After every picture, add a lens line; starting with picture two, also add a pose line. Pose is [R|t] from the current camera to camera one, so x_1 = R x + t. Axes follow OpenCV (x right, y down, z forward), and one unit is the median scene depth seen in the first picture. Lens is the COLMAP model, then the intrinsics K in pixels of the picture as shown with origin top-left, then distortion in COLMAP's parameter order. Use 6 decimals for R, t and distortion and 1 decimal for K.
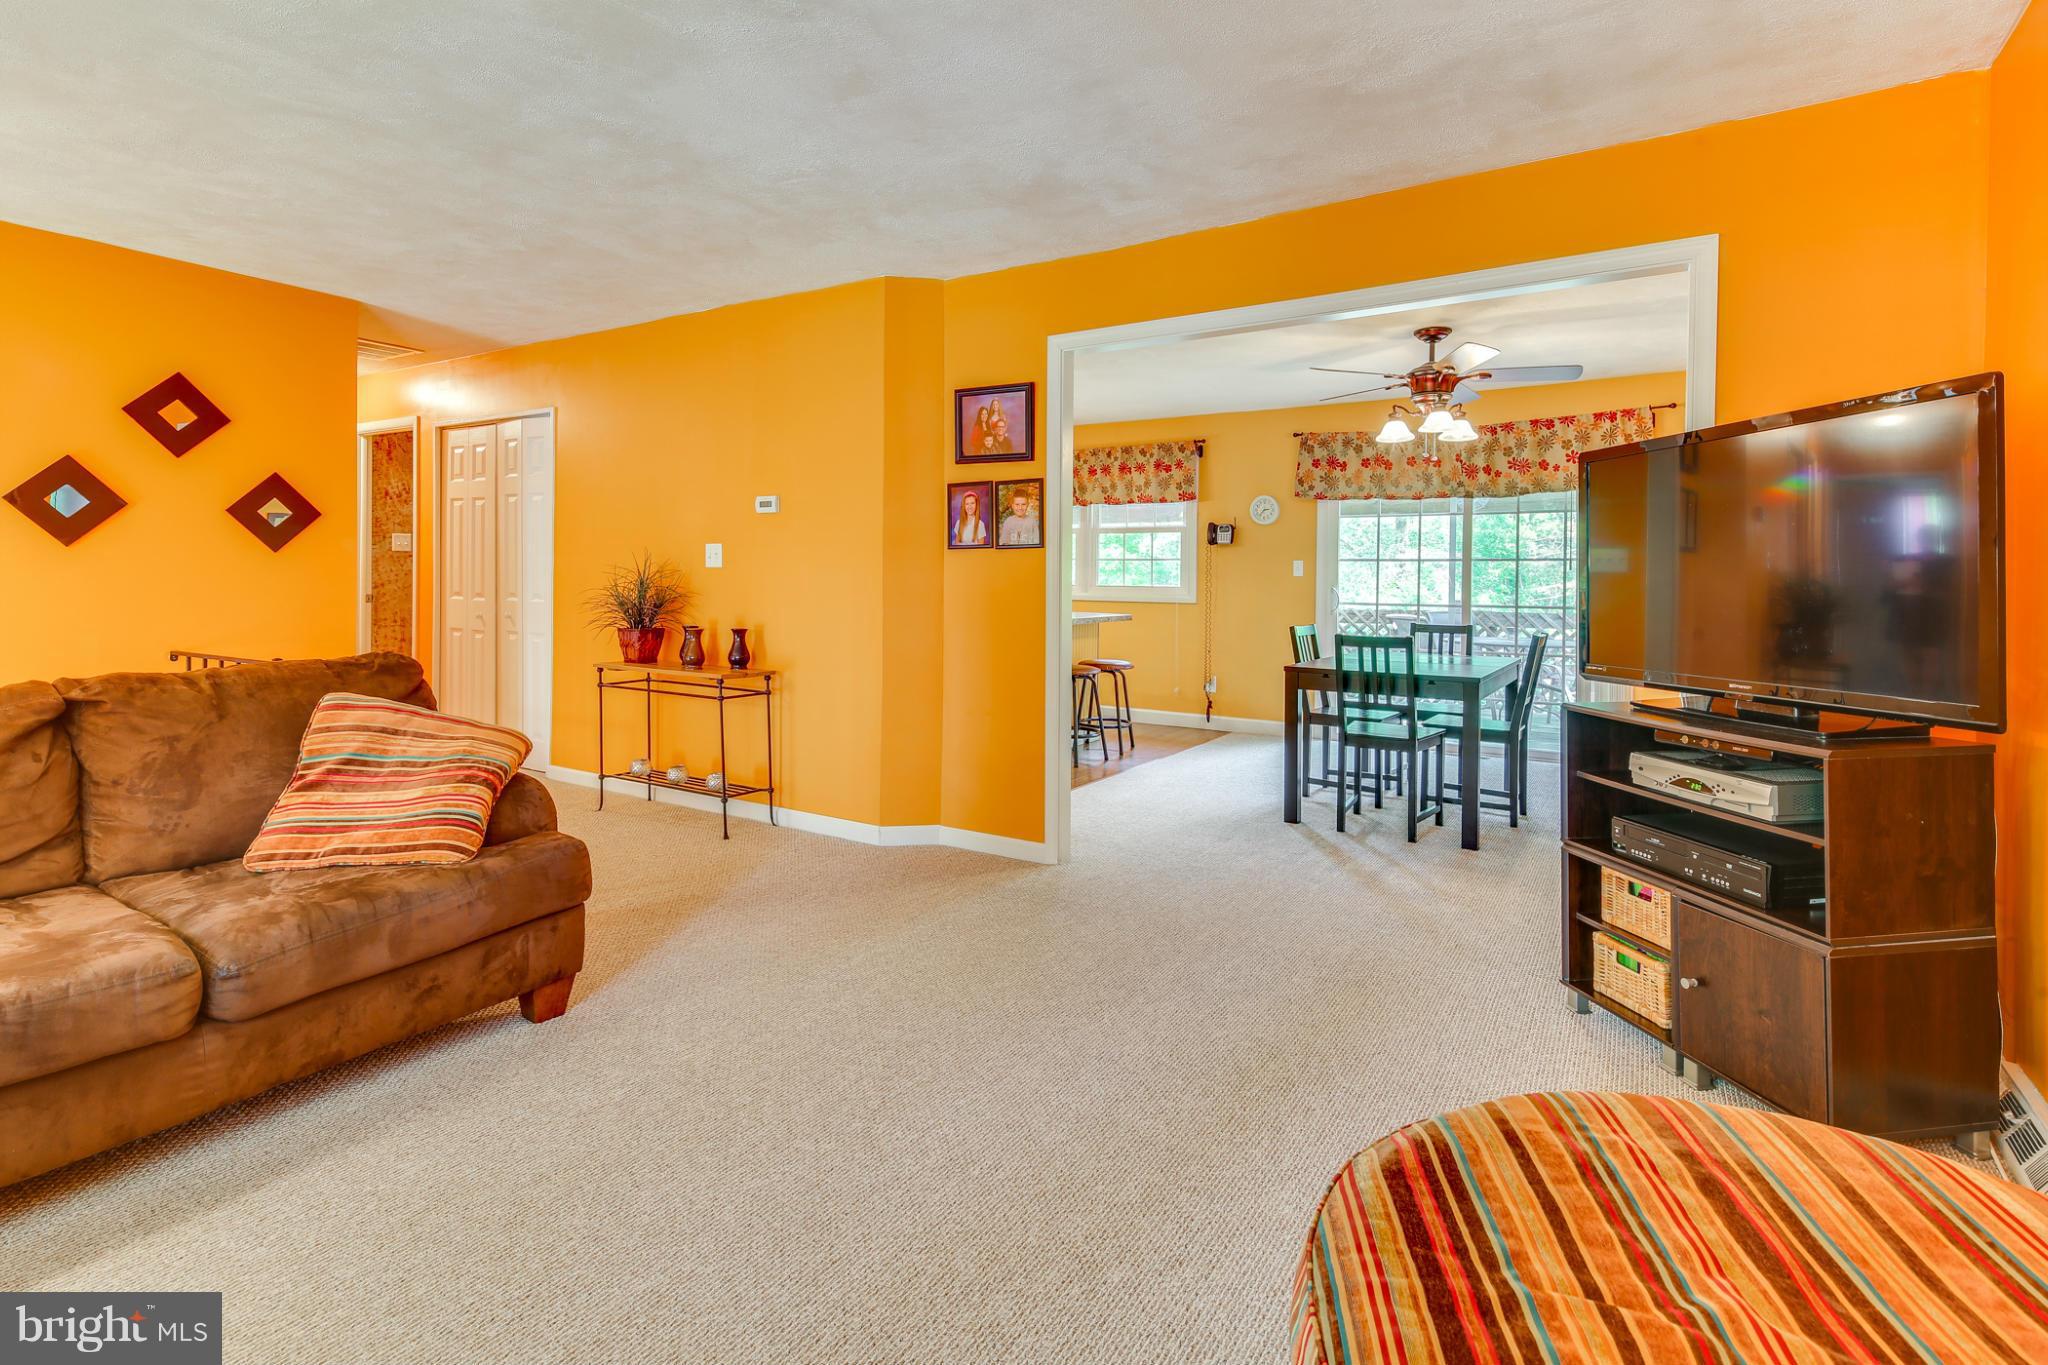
lens RADIAL K [[975.9, 0, 1032.5], [0, 975.9, 590.9], [0, 0, 1]] dist [0.026087, -0.010890]
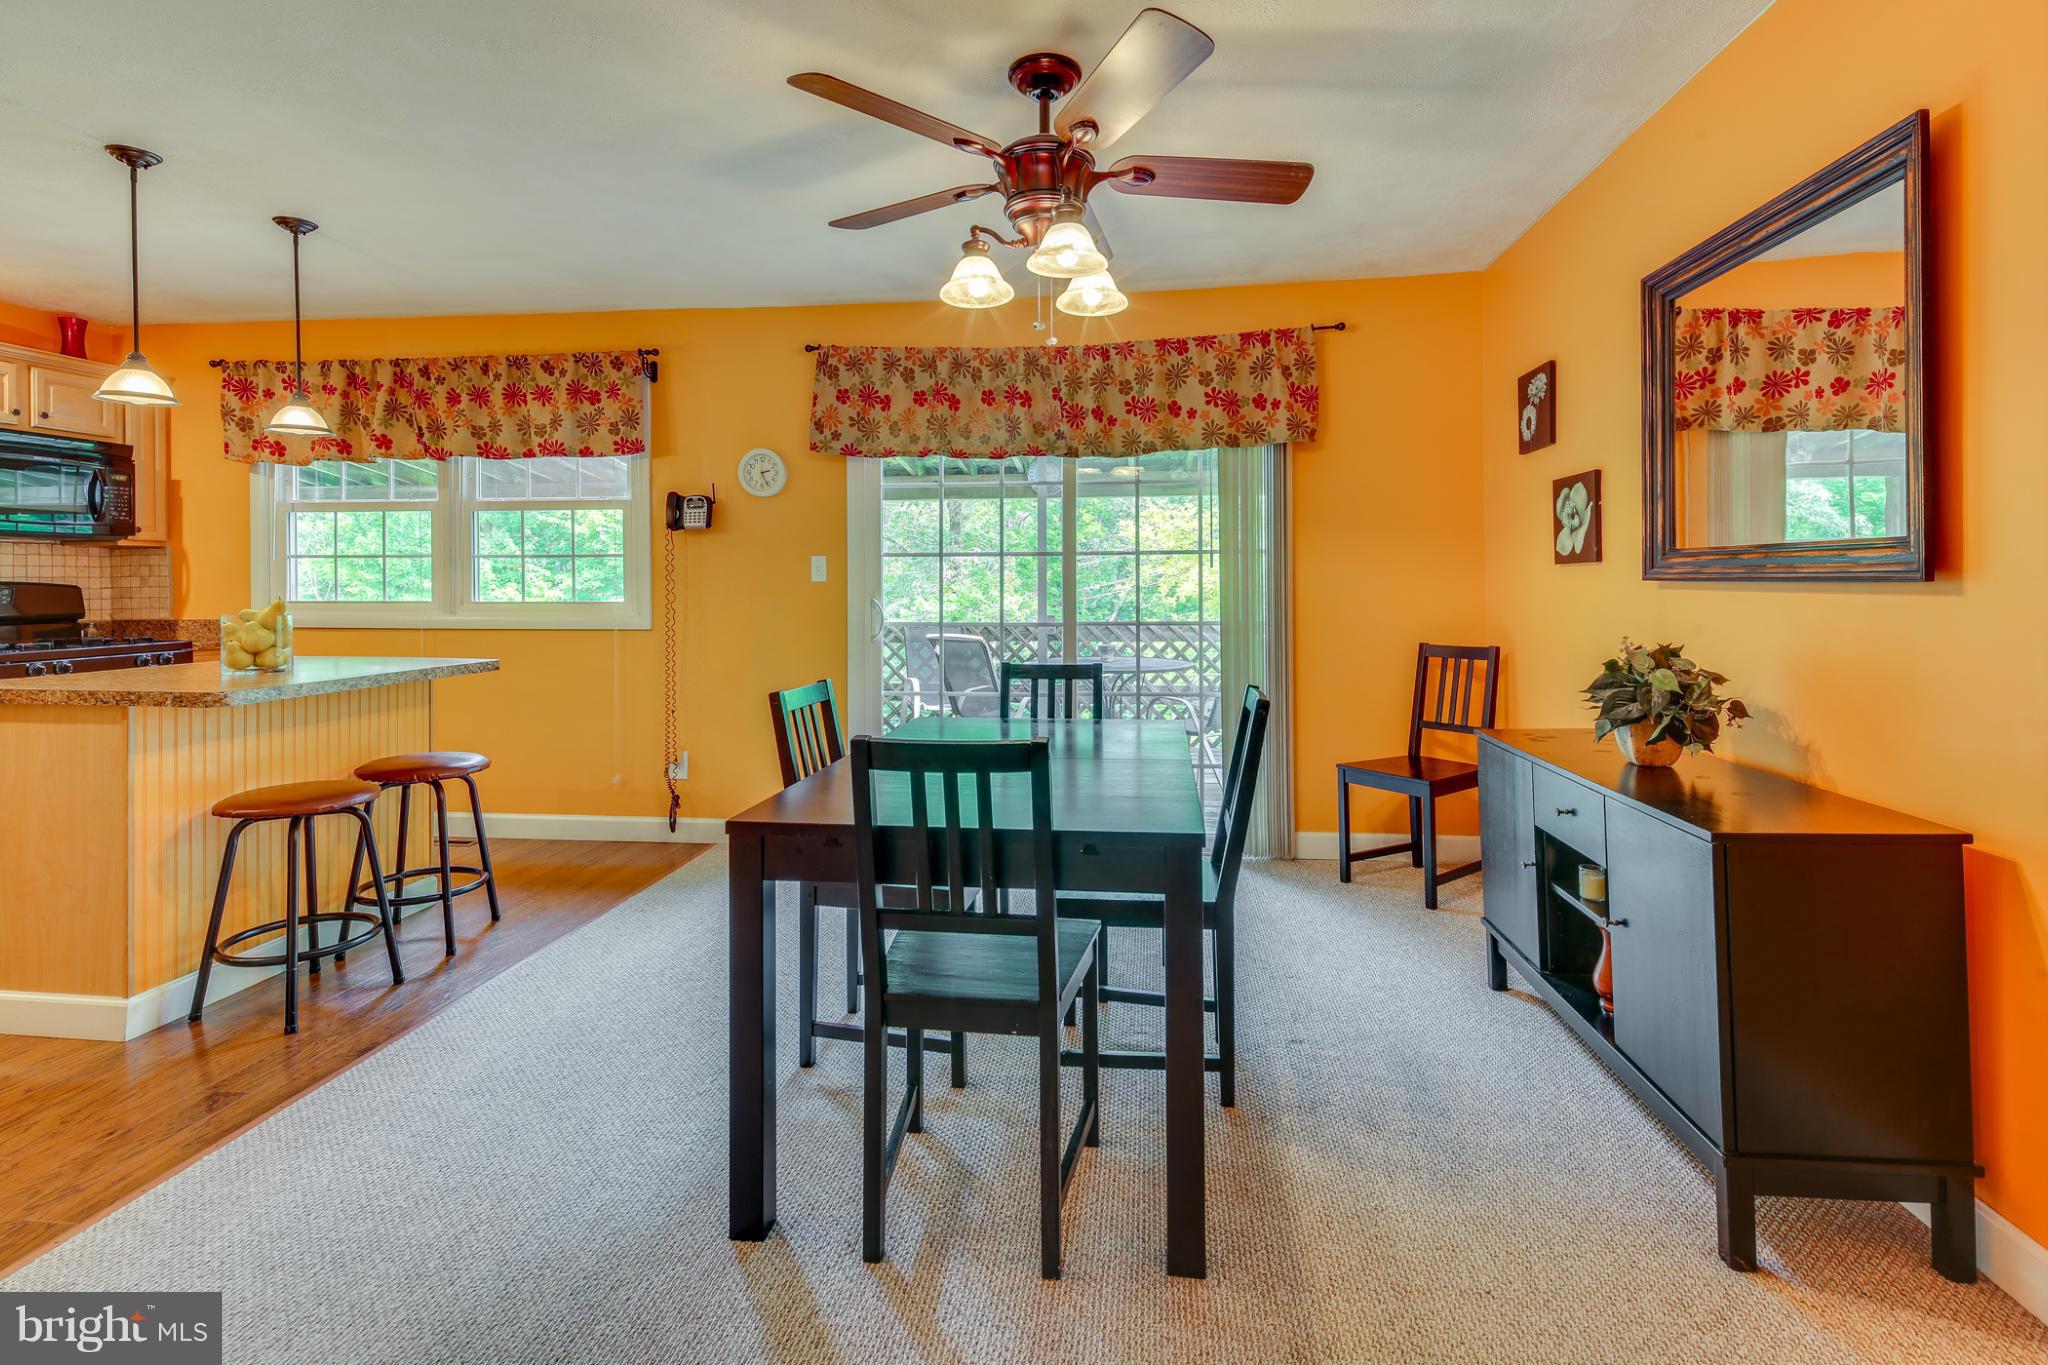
lens RADIAL K [[975.9, 0, 1034.4], [0, 975.9, 587.2], [0, 0, 1]] dist [0.026087, -0.010890]
pose [[0.903351, -0.015525, 0.428621, 0.144244], [0.019767, 0.999790, -0.005447, -0.005904], [-0.428446, 0.013393, 0.903468, 0.427707]]
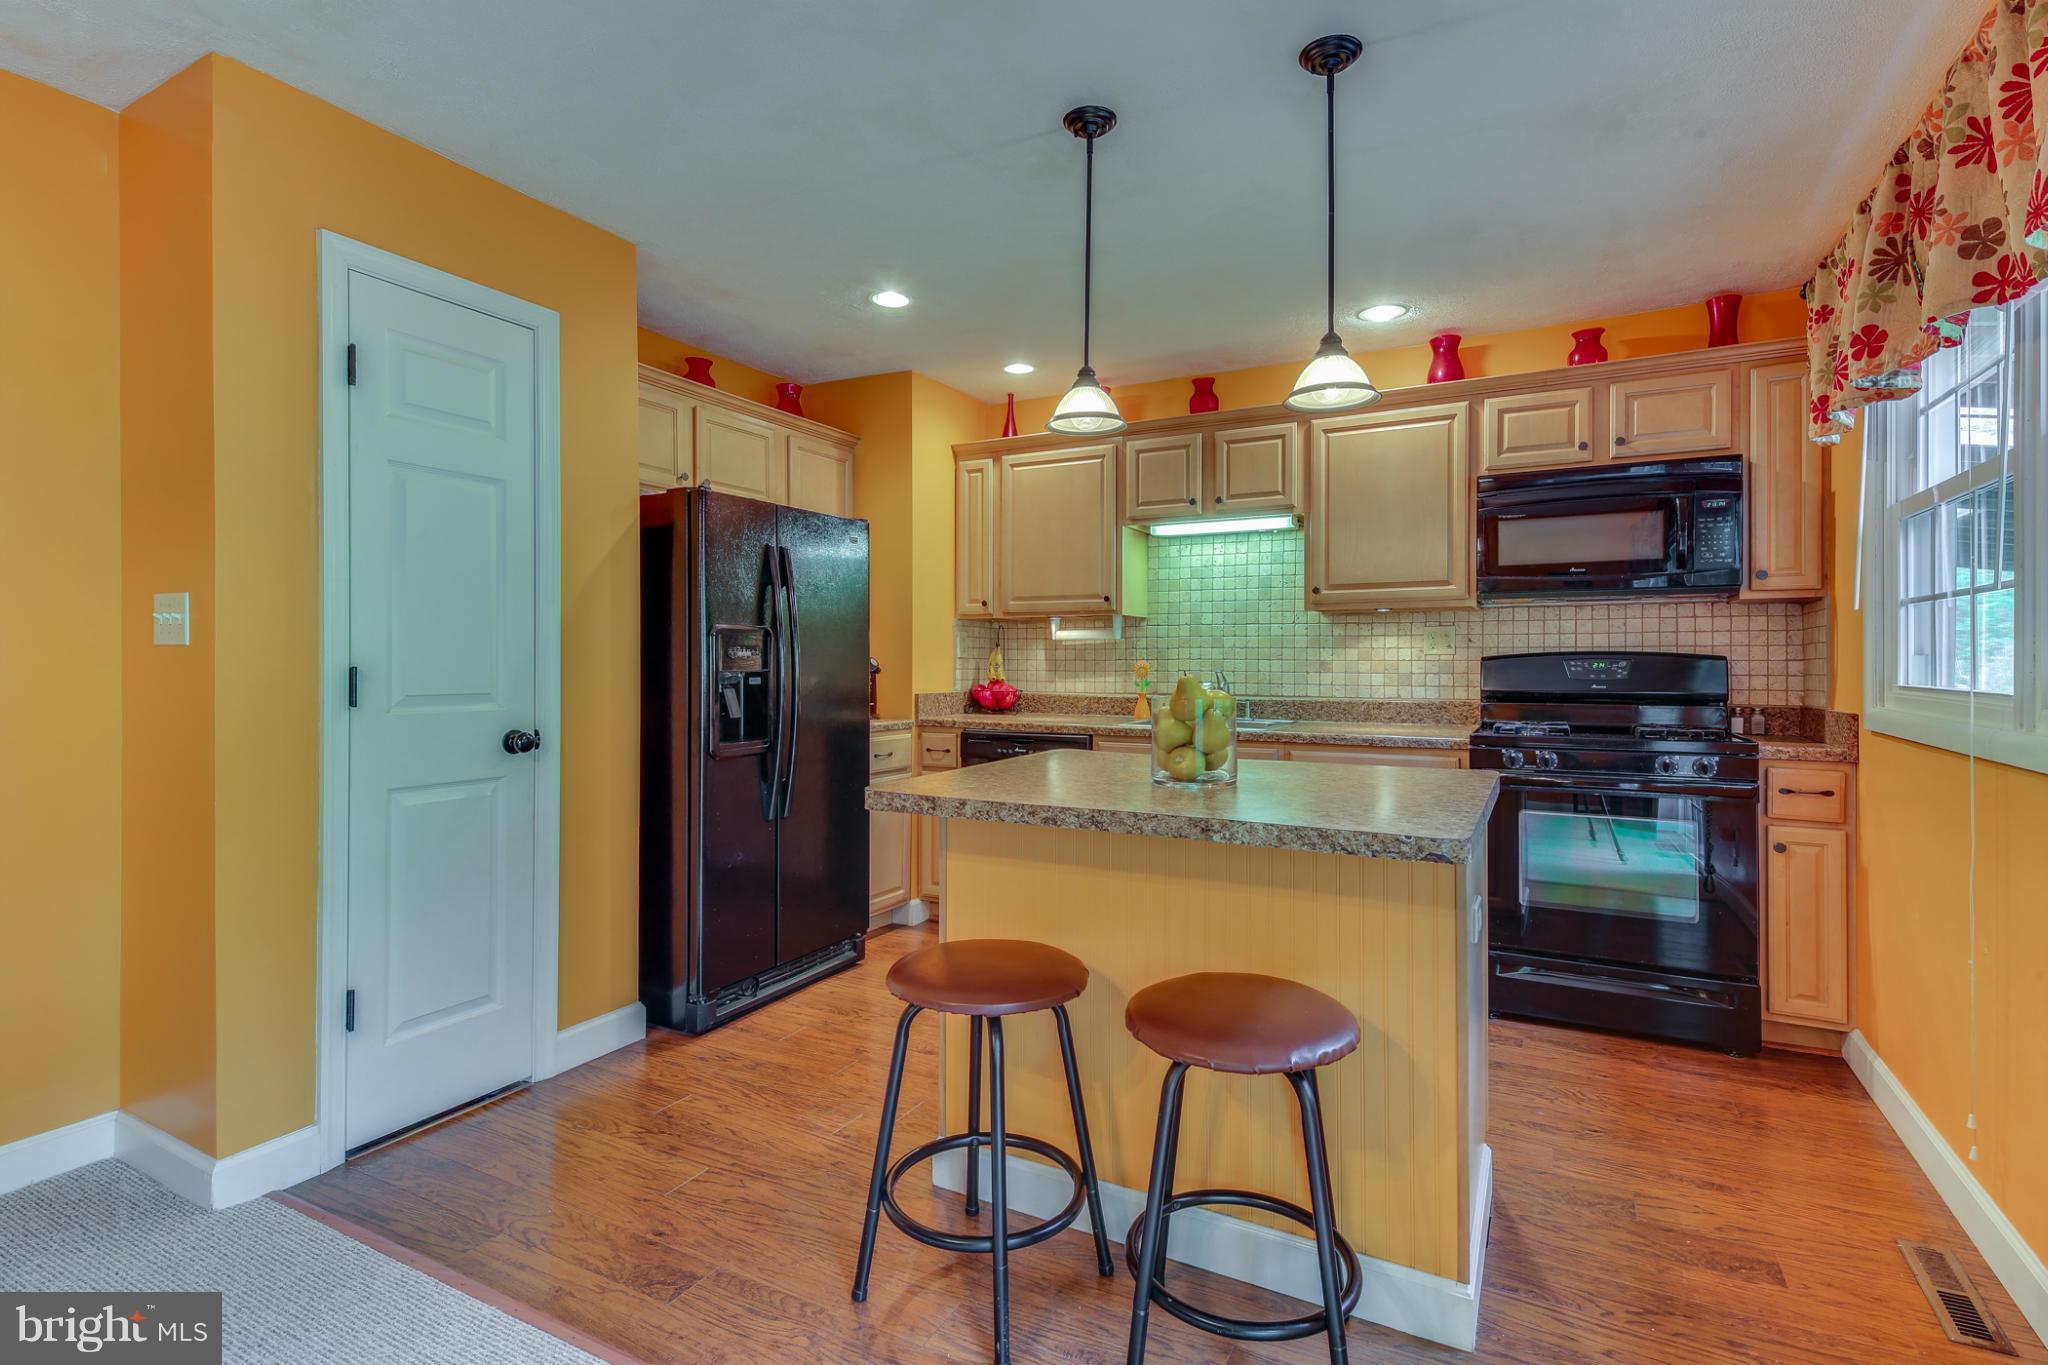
lens RADIAL K [[975.9, 0, 1029.2], [0, 975.9, 666.8], [0, 0, 1]] dist [0.026087, -0.010890]
pose [[0.072416, -0.004643, -0.997364, 0.325956], [-0.015845, 0.999858, -0.005805, -0.009992], [0.997249, 0.016224, 0.072332, 0.952011]]
